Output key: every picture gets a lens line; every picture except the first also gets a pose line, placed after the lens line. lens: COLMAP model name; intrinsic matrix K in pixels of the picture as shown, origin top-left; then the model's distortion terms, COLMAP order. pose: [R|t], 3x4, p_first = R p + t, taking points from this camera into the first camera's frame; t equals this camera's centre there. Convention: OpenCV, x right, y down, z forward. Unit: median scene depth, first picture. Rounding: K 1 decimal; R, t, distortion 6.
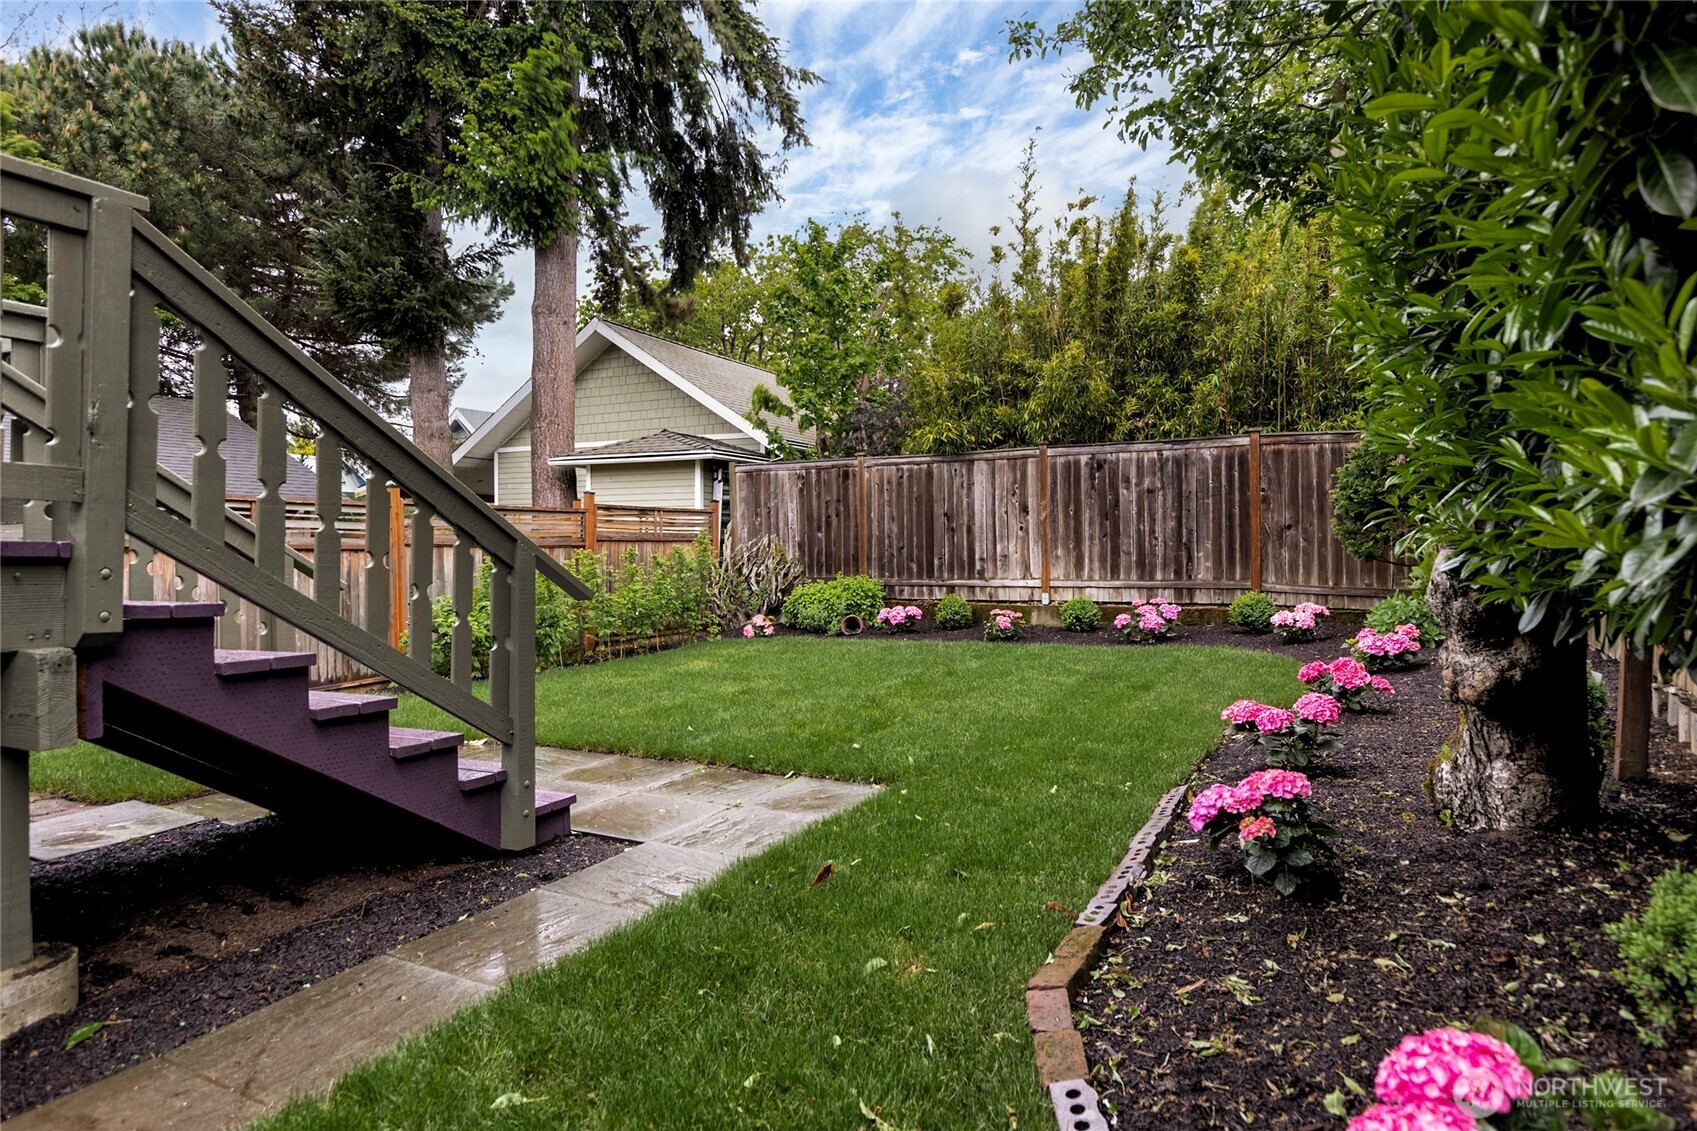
lens RADIAL K [[968.3, 0, 858.8], [0, 968.3, 567.3], [0, 0, 1]] dist [0.005281, -0.002815]
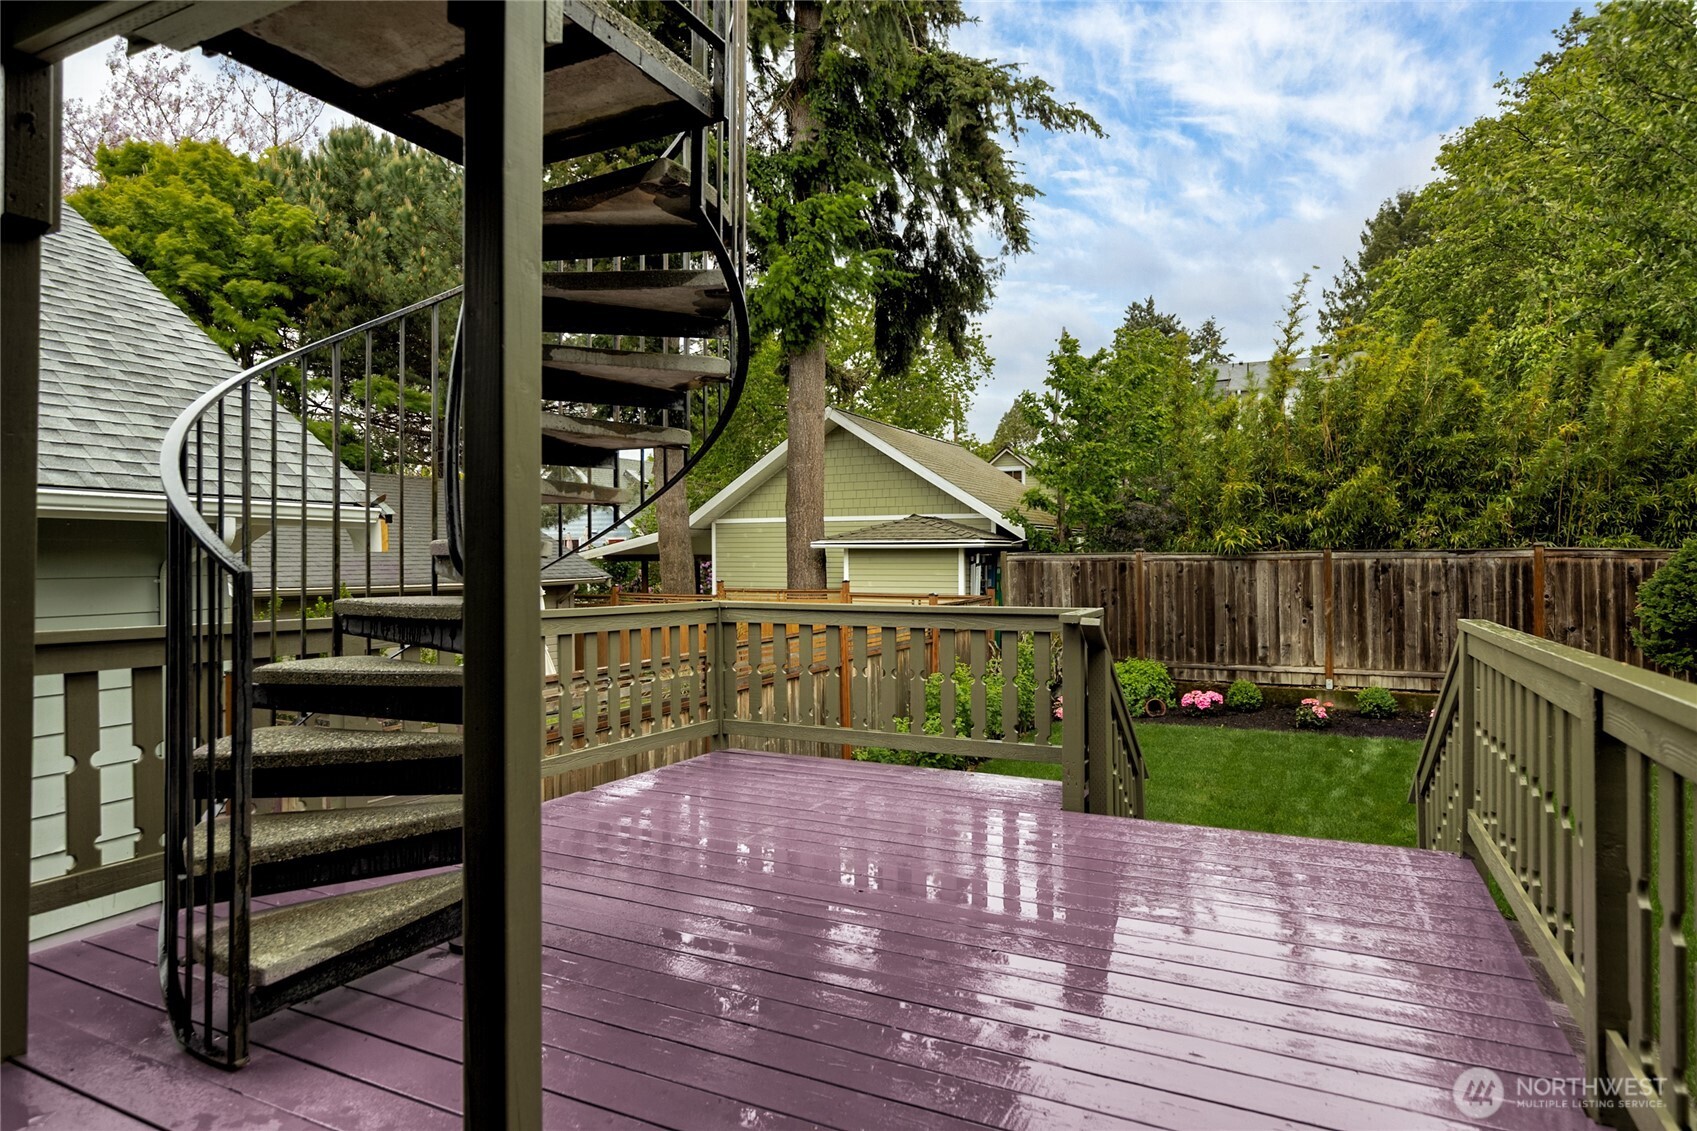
lens RADIAL K [[968.3, 0, 837.2], [0, 968.3, 560.3], [0, 0, 1]] dist [0.005281, -0.002815]
pose [[0.999838, -0.005277, 0.017223, -0.402637], [0.005462, 0.999928, -0.010728, -0.103652], [-0.017166, 0.010820, 0.999794, -0.125407]]
